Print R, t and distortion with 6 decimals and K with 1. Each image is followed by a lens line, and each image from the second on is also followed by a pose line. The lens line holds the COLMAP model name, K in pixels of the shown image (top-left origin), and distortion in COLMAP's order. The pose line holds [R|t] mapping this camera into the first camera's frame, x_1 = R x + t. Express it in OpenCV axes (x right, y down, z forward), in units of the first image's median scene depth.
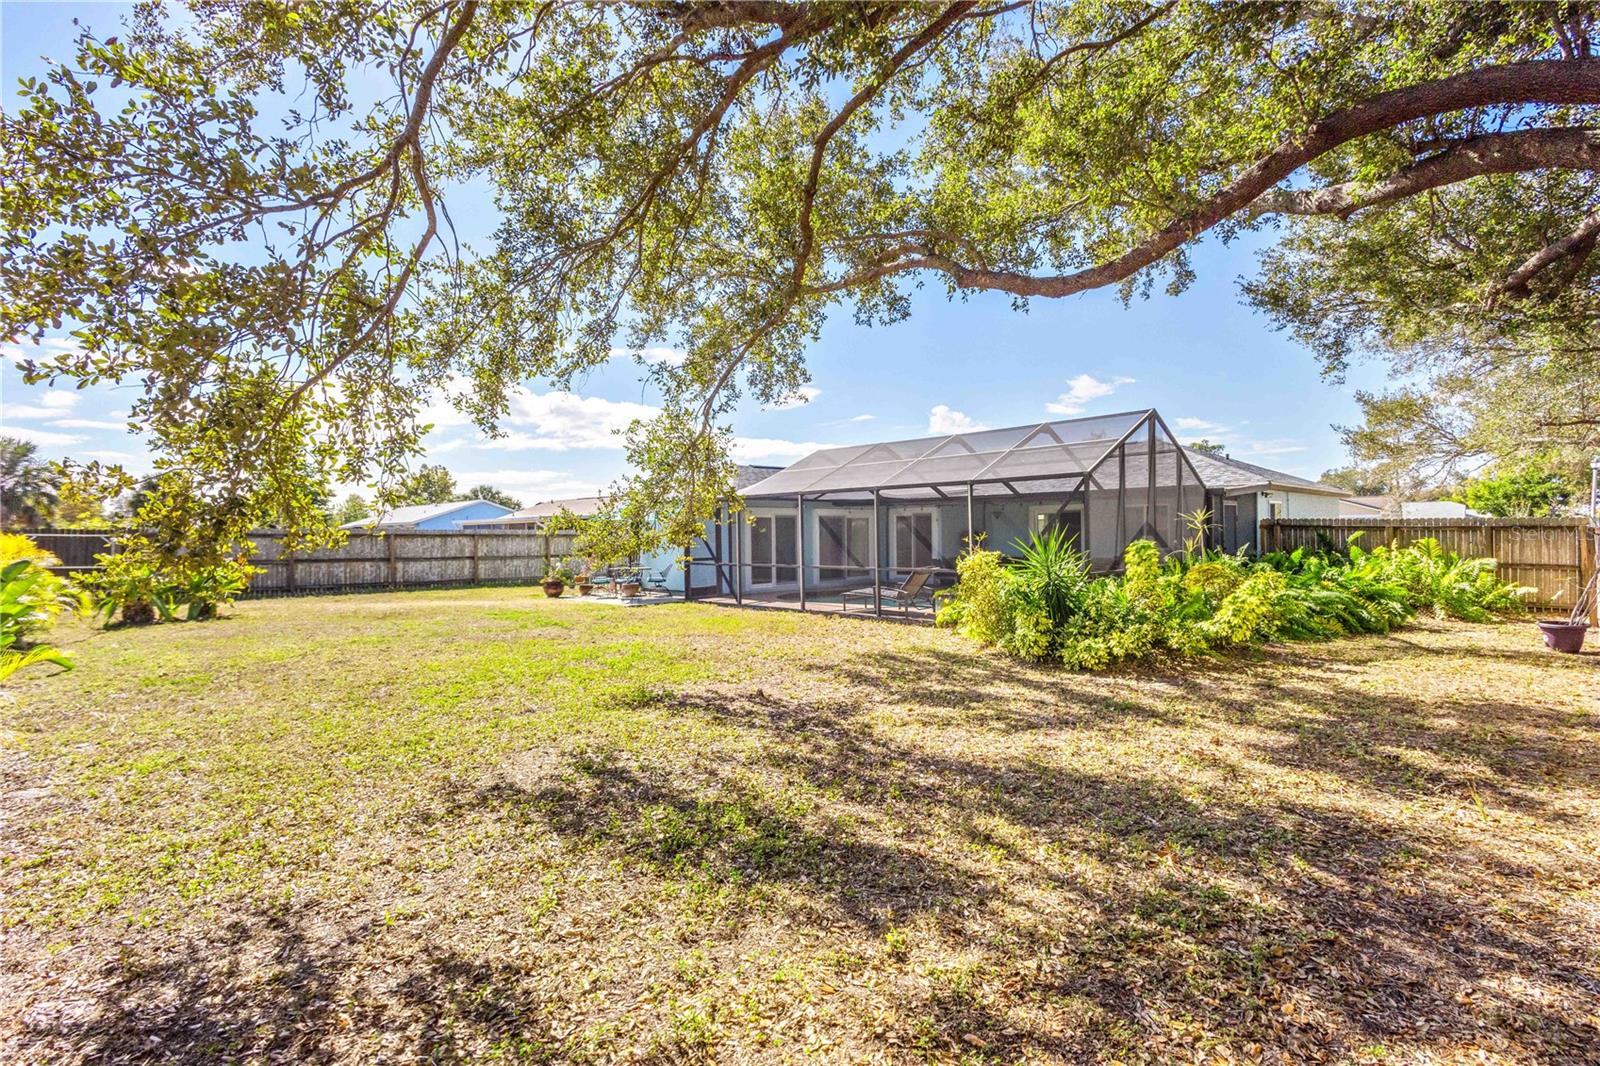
lens RADIAL K [[755.5, 0, 802.3], [0, 755.5, 534.0], [0, 0, 1]] dist [0.014122, -0.004089]
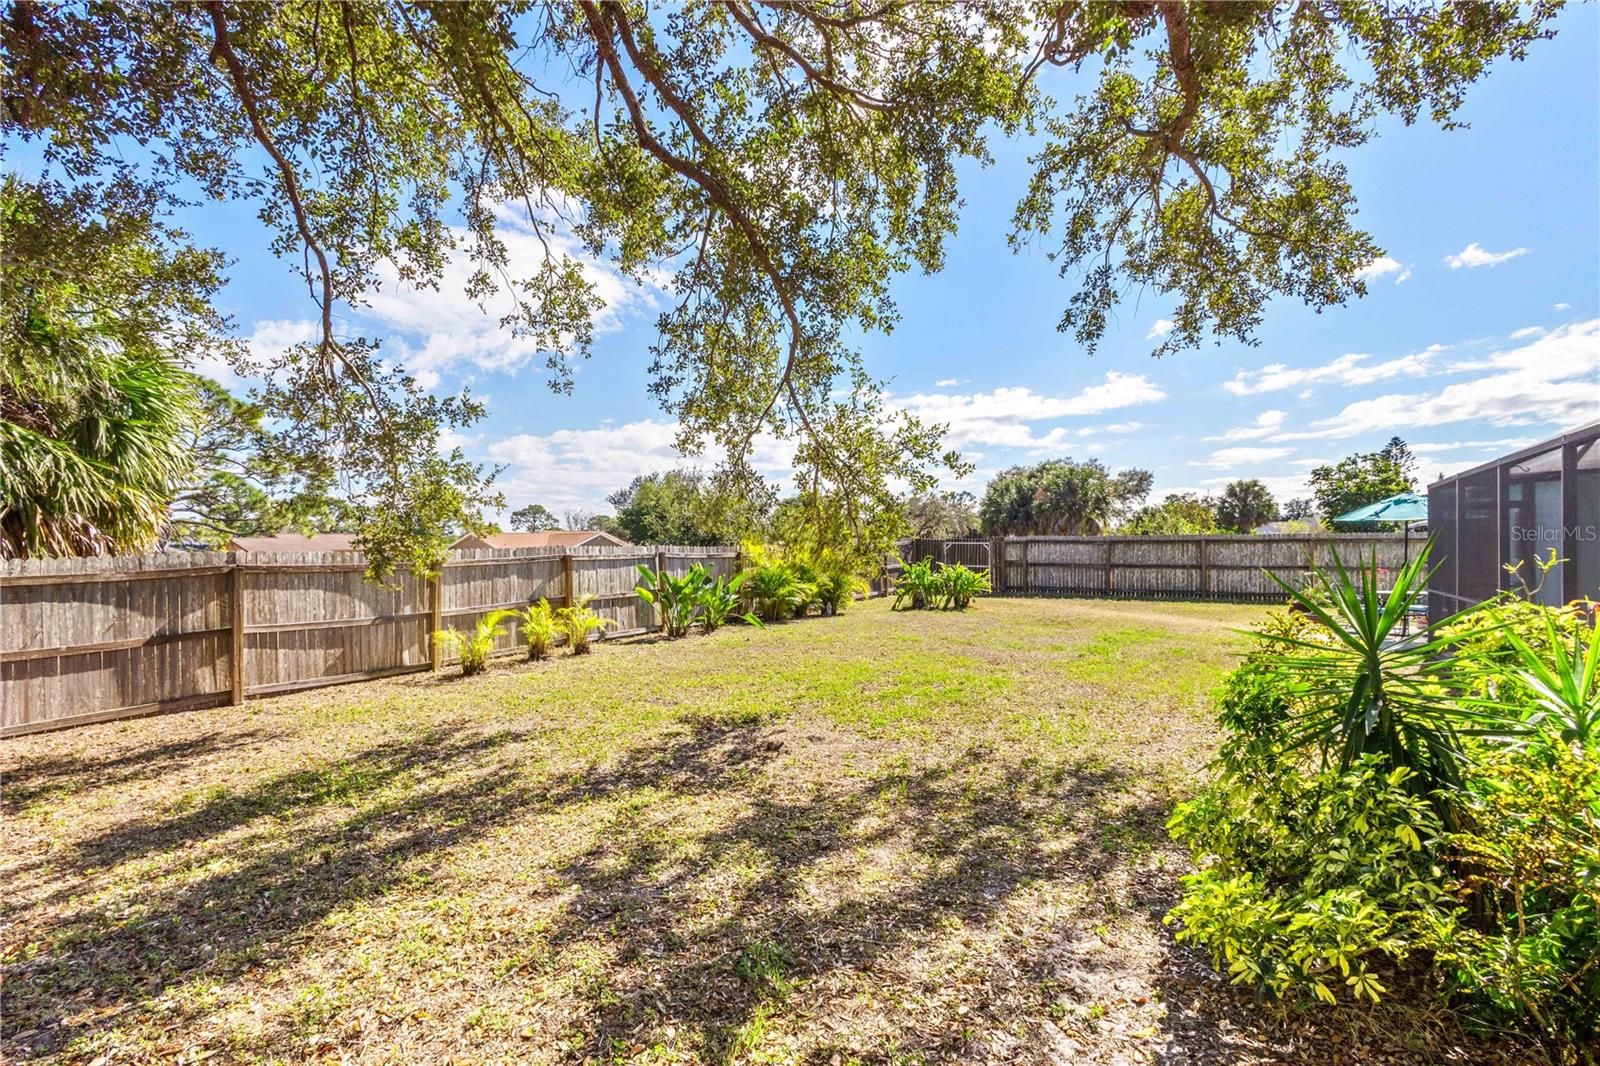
lens RADIAL K [[755.5, 0, 800.3], [0, 755.5, 541.8], [0, 0, 1]] dist [0.014122, -0.004089]
pose [[0.214643, -0.003293, -0.976687, 0.287311], [0.014766, 0.999891, -0.000126, -0.005312], [0.976581, -0.014395, 0.214668, 0.320064]]
